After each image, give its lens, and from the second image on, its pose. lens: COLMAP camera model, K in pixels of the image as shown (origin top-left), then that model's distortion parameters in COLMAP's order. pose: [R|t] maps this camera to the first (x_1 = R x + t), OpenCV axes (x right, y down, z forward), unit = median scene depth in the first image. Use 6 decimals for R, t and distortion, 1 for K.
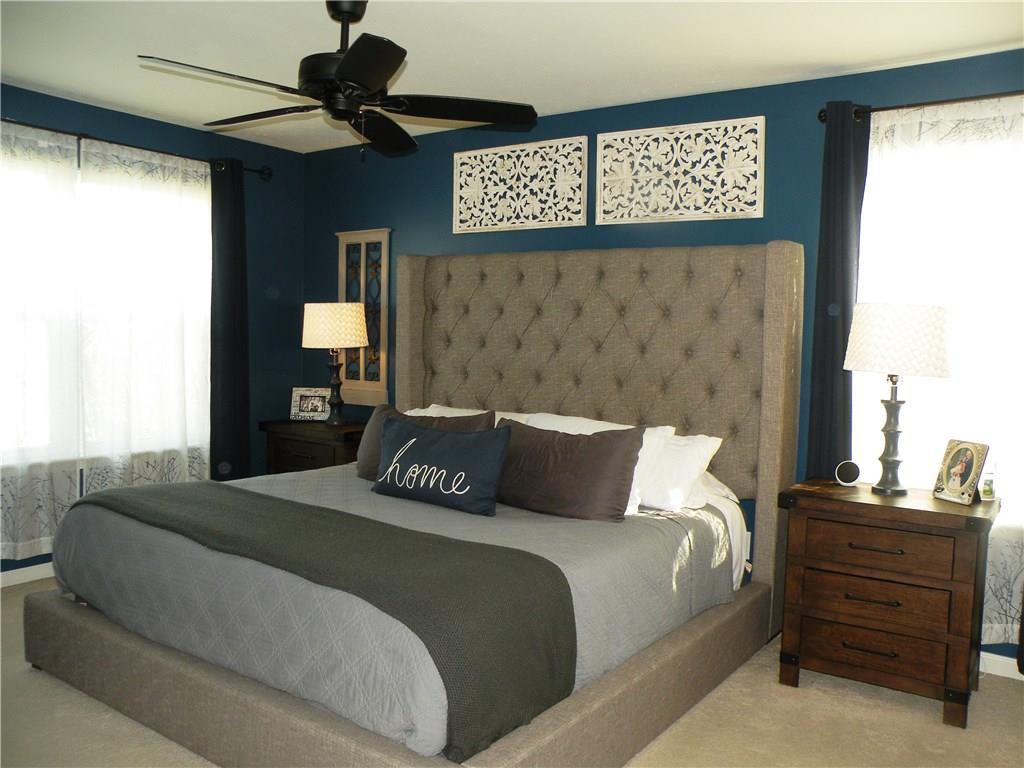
lens RADIAL K [[849.4, 0, 520.2], [0, 849.4, 388.0], [0, 0, 1]] dist [-0.143072, 0.146332]
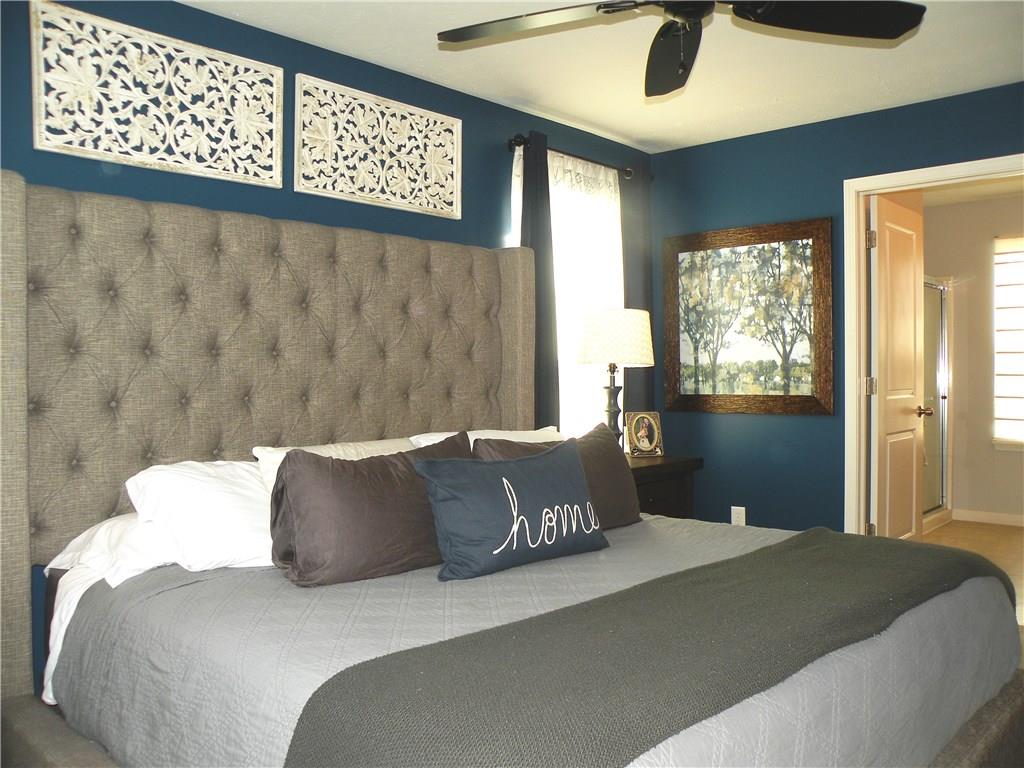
lens RADIAL K [[849.4, 0, 520.2], [0, 849.4, 388.0], [0, 0, 1]] dist [-0.143072, 0.146332]
pose [[0.139360, -0.041737, 0.989362, -0.625080], [0.076334, 0.996591, 0.031289, -0.025152], [-0.987295, 0.071162, 0.142071, 0.701773]]
